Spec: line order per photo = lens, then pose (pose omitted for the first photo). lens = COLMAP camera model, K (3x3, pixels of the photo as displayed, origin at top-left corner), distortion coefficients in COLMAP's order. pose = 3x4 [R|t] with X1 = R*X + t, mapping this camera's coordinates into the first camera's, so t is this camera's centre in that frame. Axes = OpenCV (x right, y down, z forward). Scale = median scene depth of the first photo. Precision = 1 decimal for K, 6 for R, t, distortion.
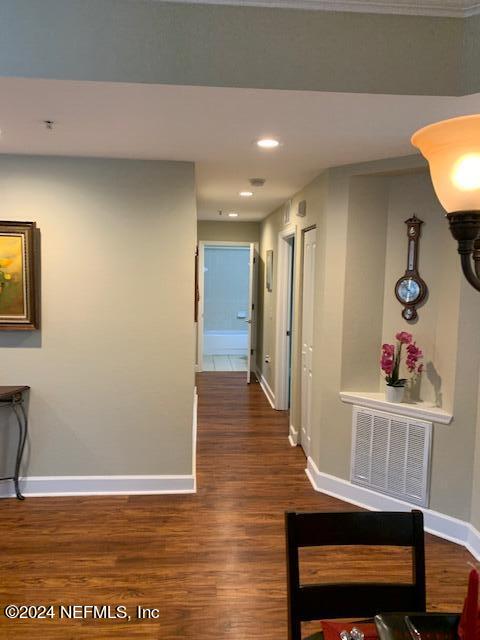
lens RADIAL K [[484.9, 0, 240.8], [0, 484.9, 314.5], [0, 0, 1]] dist [0.079090, -0.093659]
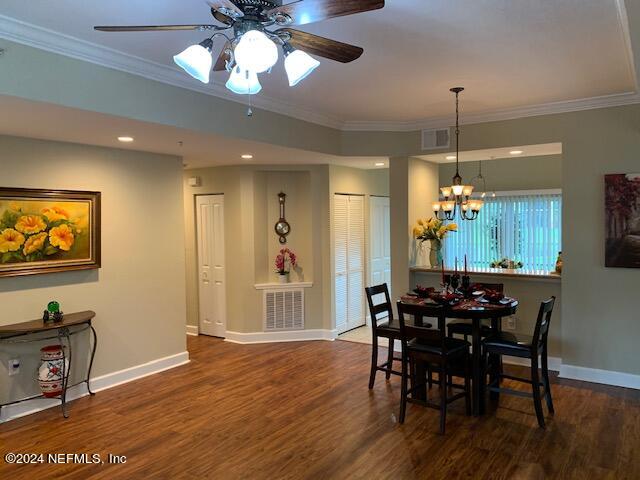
lens RADIAL K [[484.9, 0, 317.3], [0, 484.9, 230.2], [0, 0, 1]] dist [0.079090, -0.093659]
pose [[0.623264, -0.047147, 0.780589, -1.128560], [0.097134, 0.995118, -0.017452, 0.009436], [-0.775955, 0.086699, 0.624801, -0.370859]]
